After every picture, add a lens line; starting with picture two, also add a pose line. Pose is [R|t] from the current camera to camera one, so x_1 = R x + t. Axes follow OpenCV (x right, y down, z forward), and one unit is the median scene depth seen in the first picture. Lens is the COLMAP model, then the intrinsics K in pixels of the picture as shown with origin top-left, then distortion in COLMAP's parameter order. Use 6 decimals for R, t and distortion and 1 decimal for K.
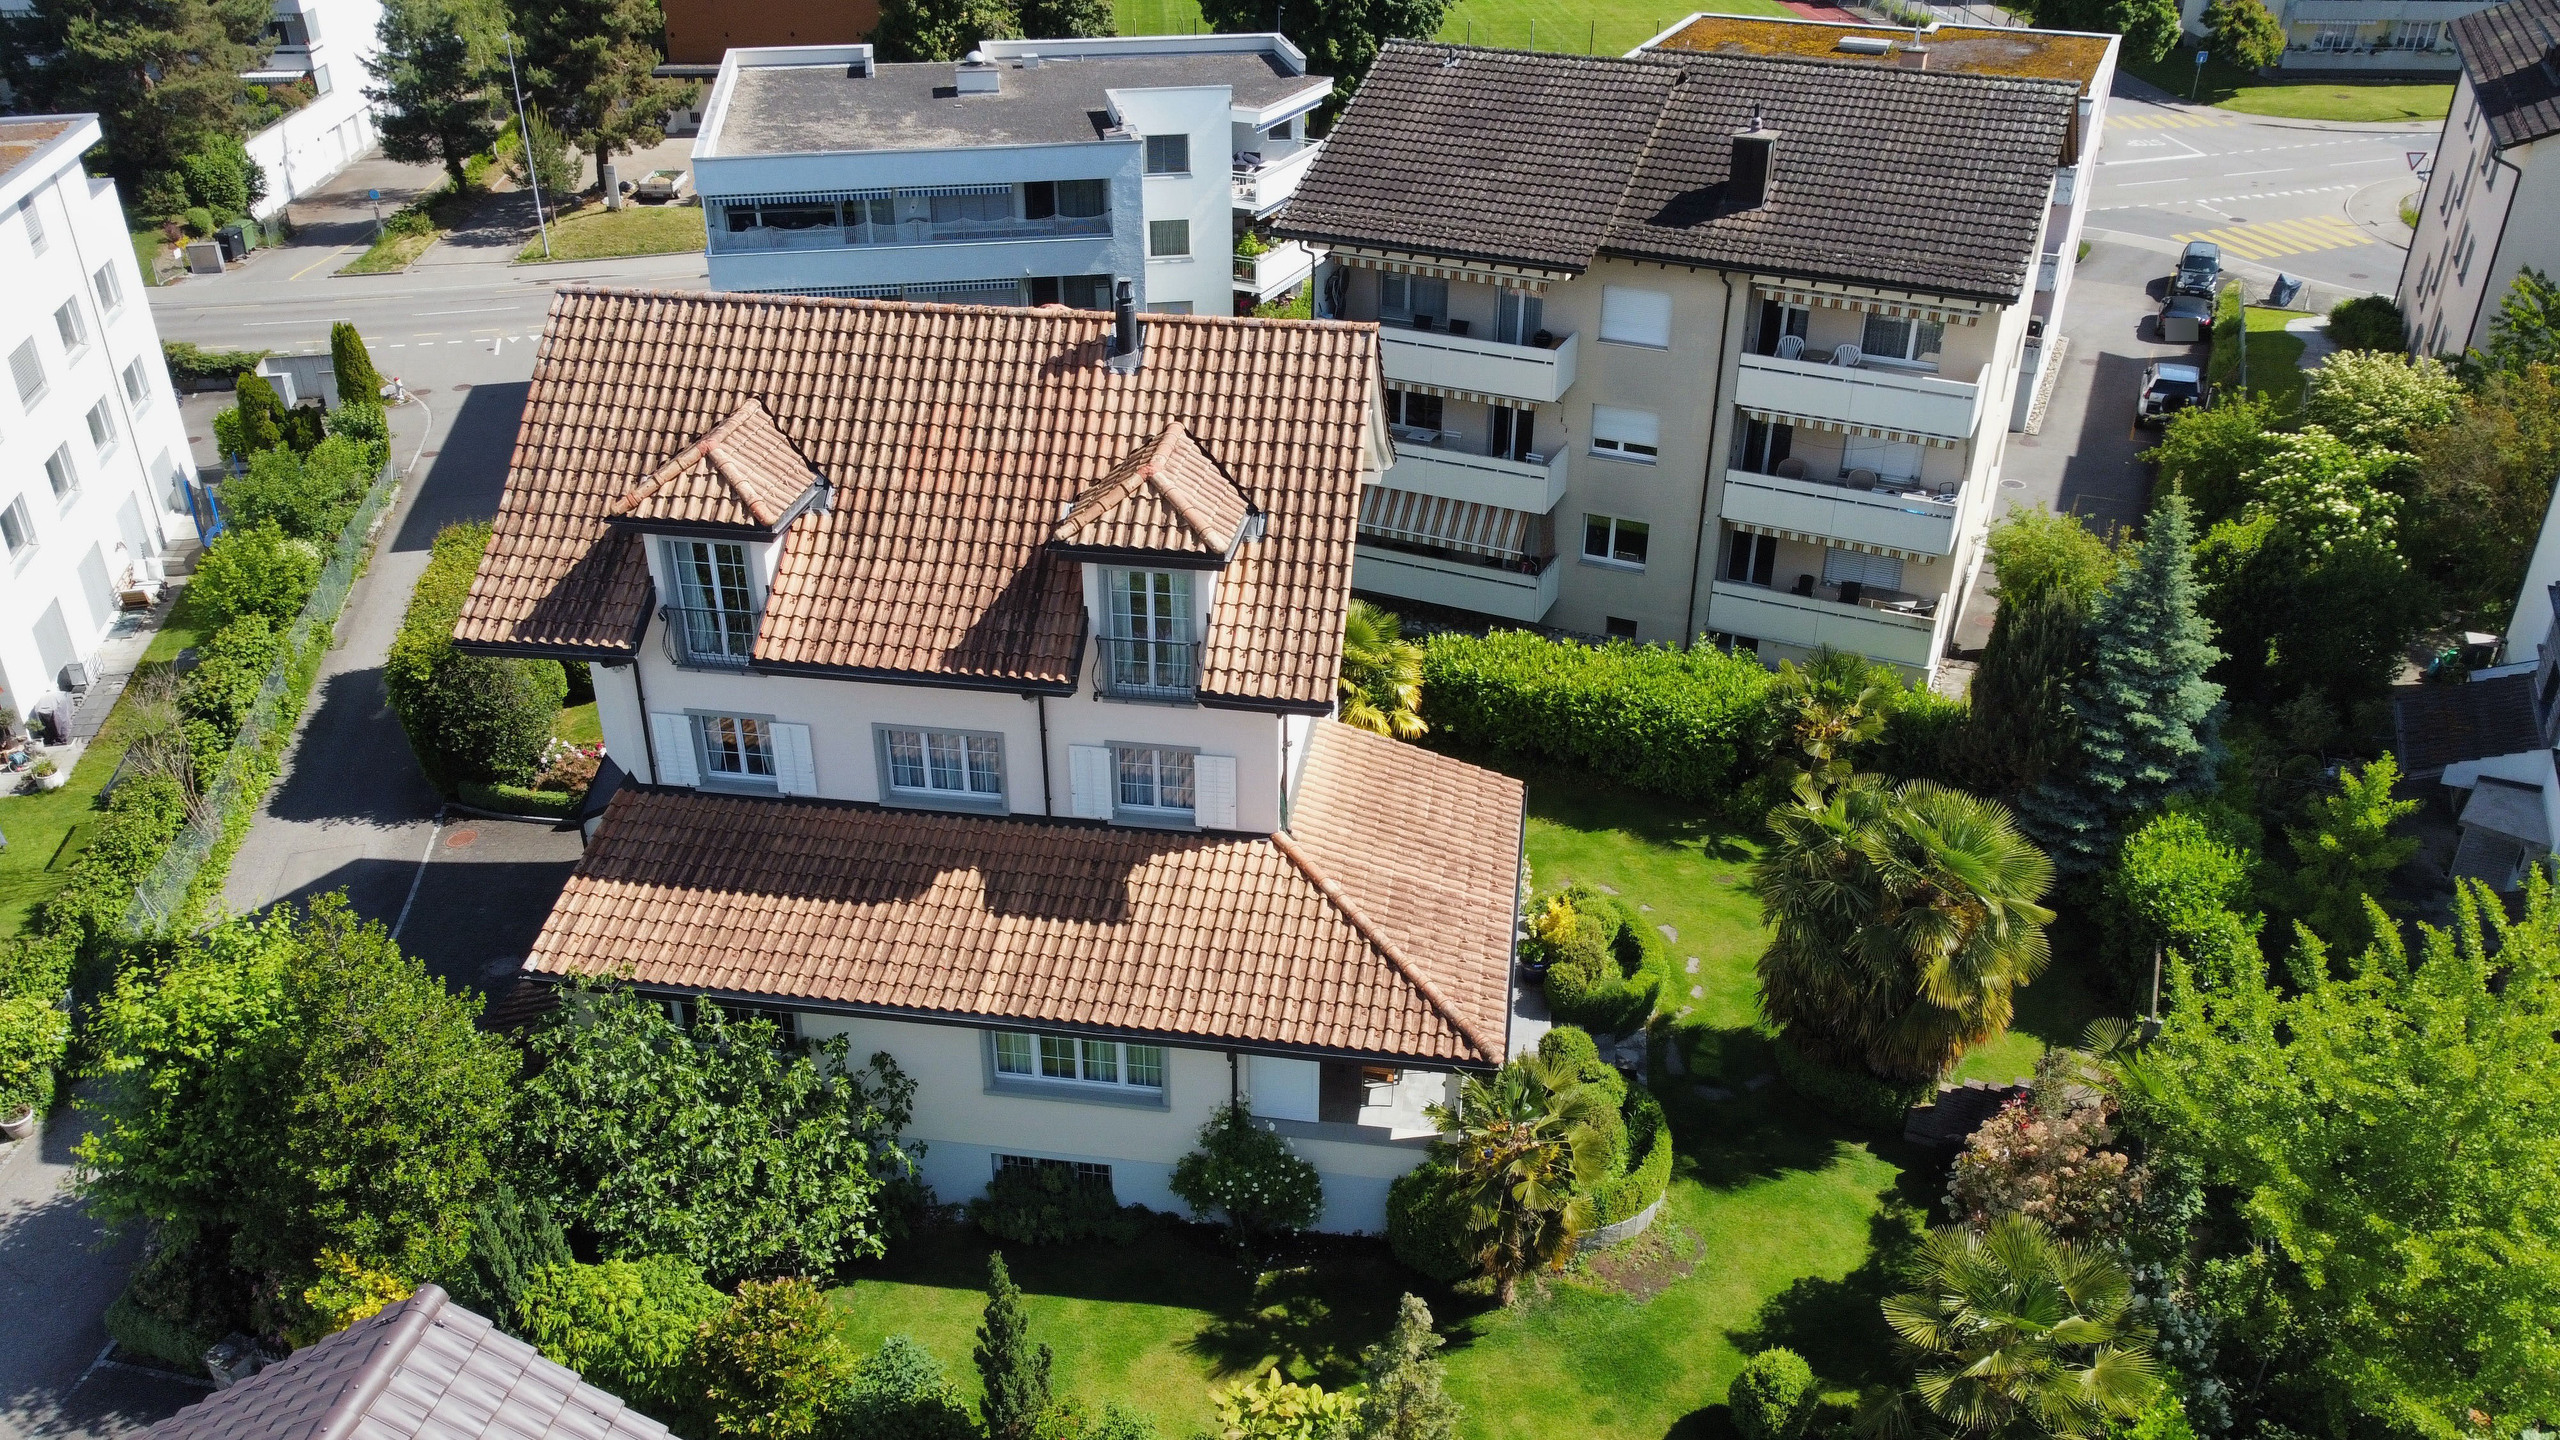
lens RADIAL K [[1917.0, 0, 1293.9], [0, 1917.0, 721.8], [0, 0, 1]] dist [0.051691, -0.058020]
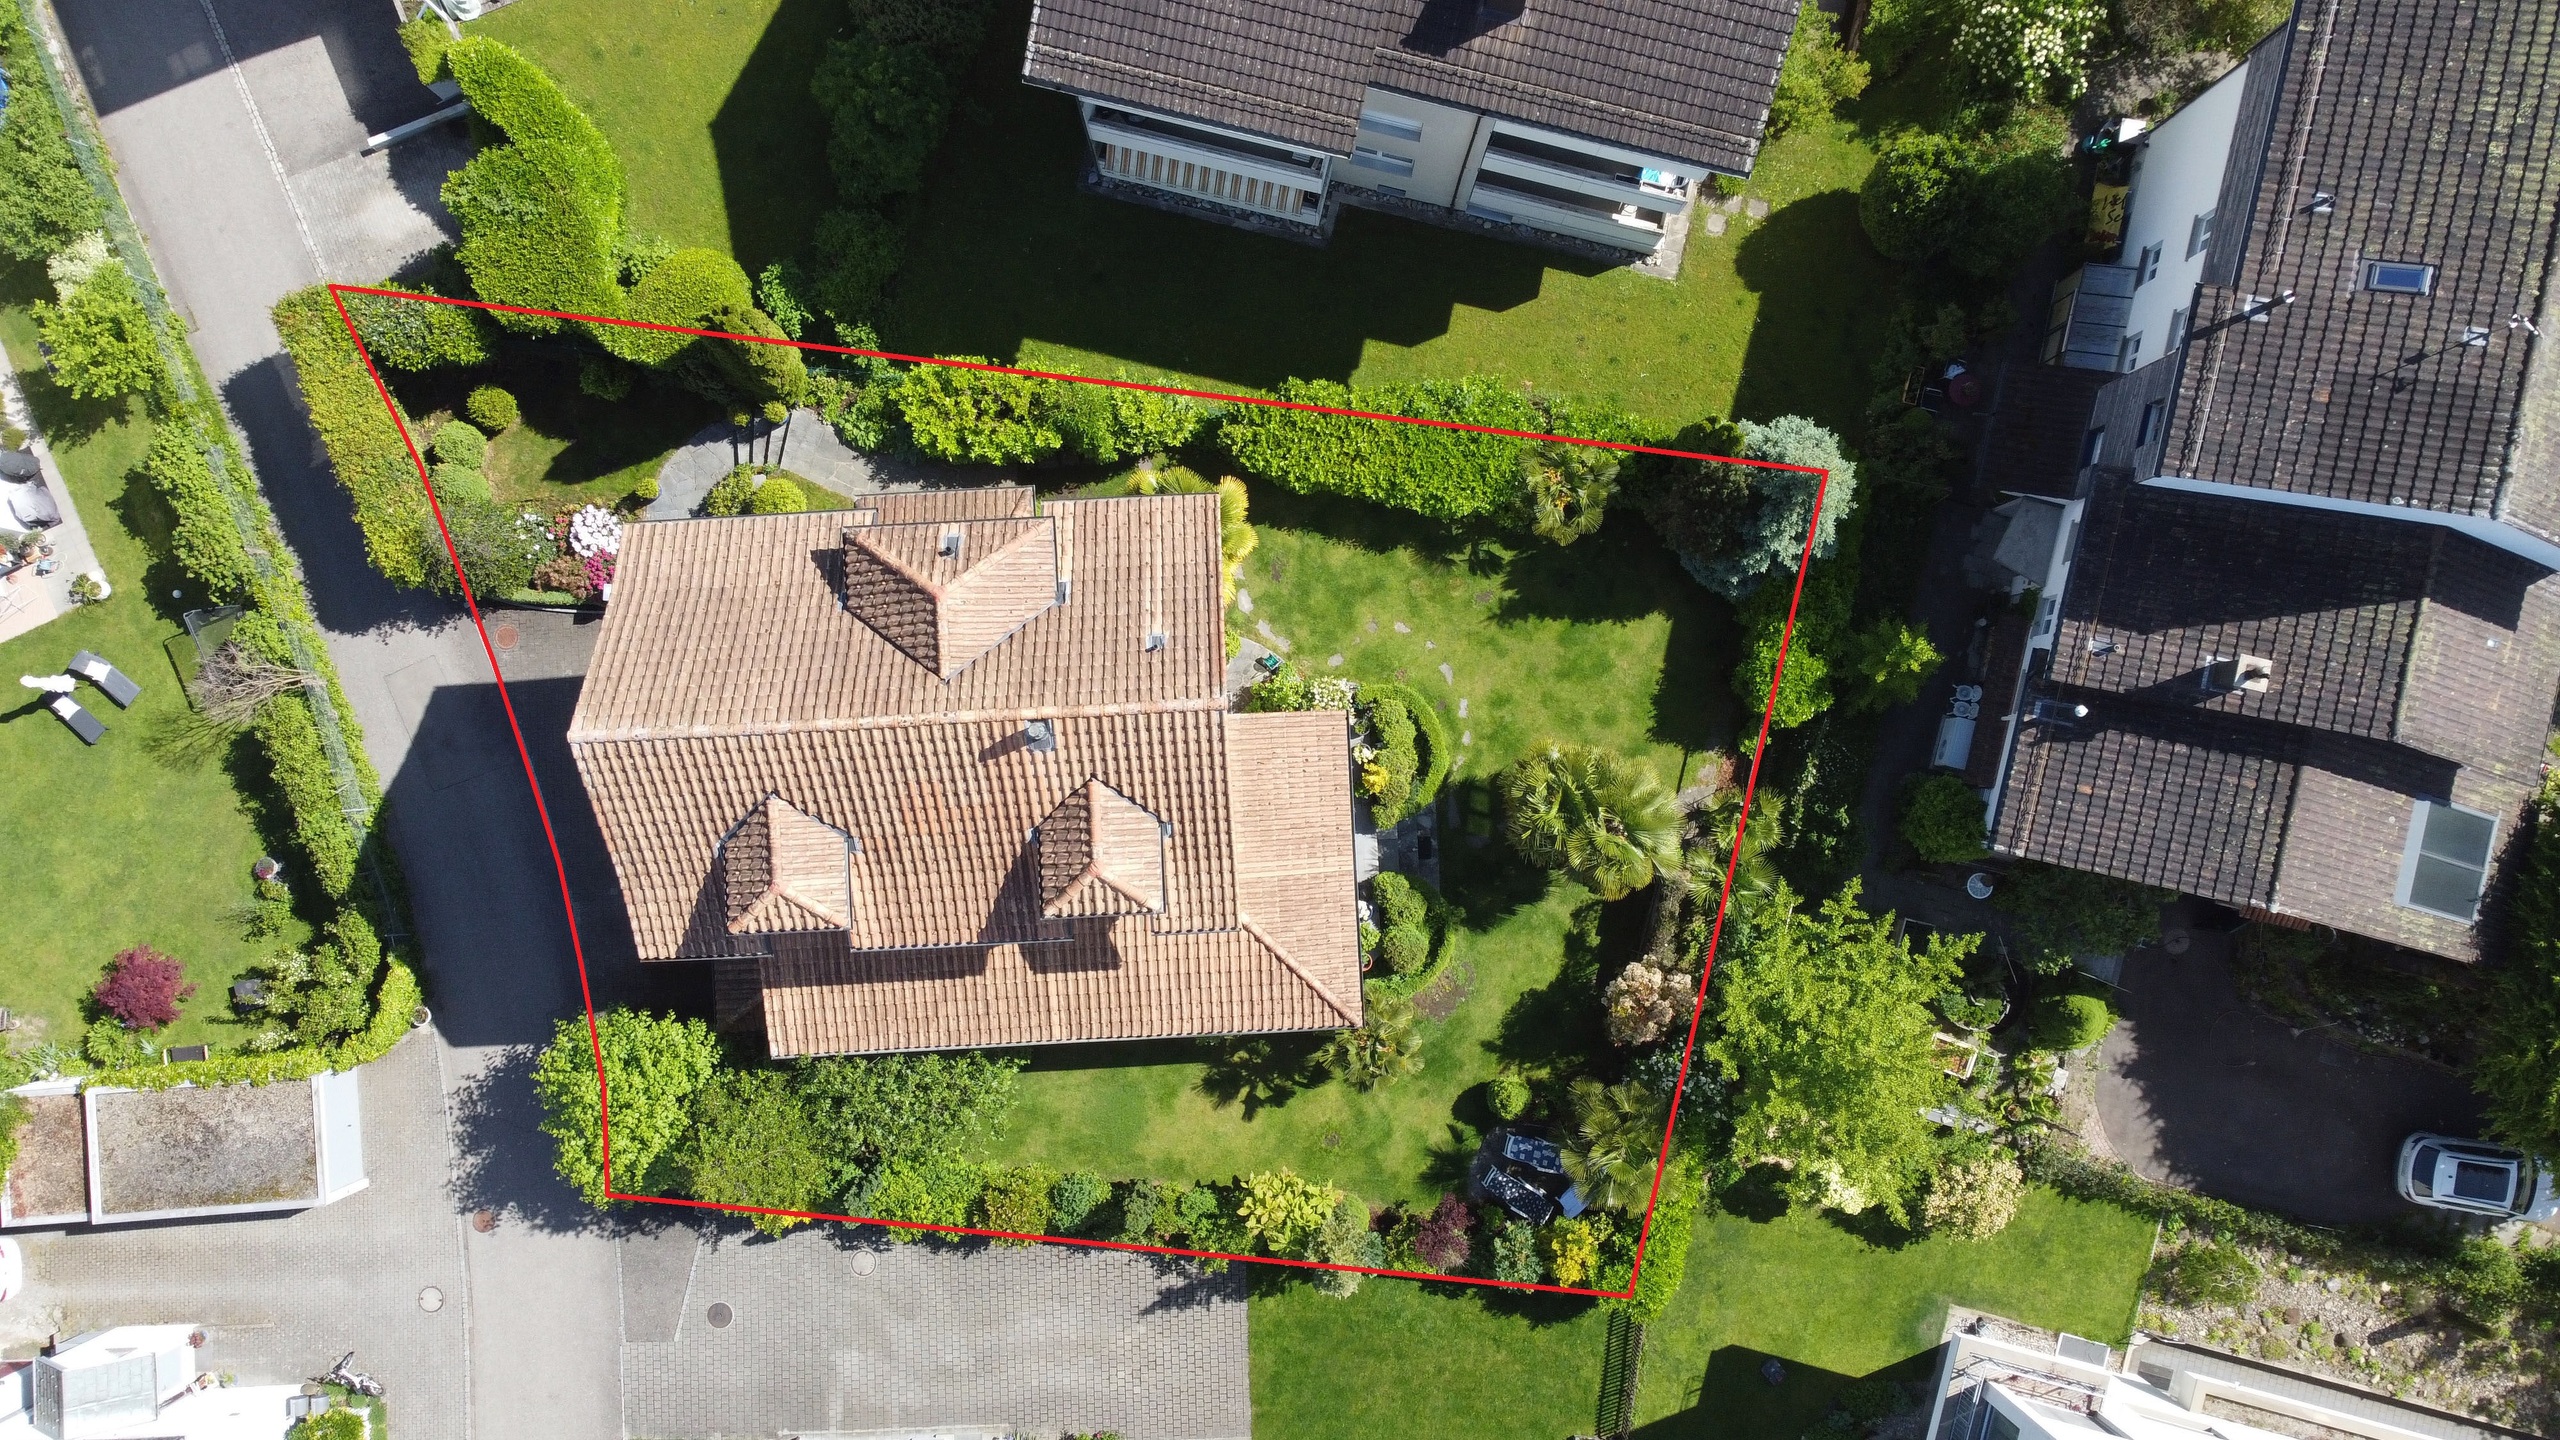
lens RADIAL K [[1971.7, 0, 1209.0], [0, 1971.7, 713.0], [0, 0, 1]] dist [-0.006889, -0.000326]
pose [[0.981266, -0.191468, -0.021378, 0.058382], [0.114688, 0.491378, 0.863362, -1.365730], [-0.154802, -0.849640, 0.504131, 0.315160]]
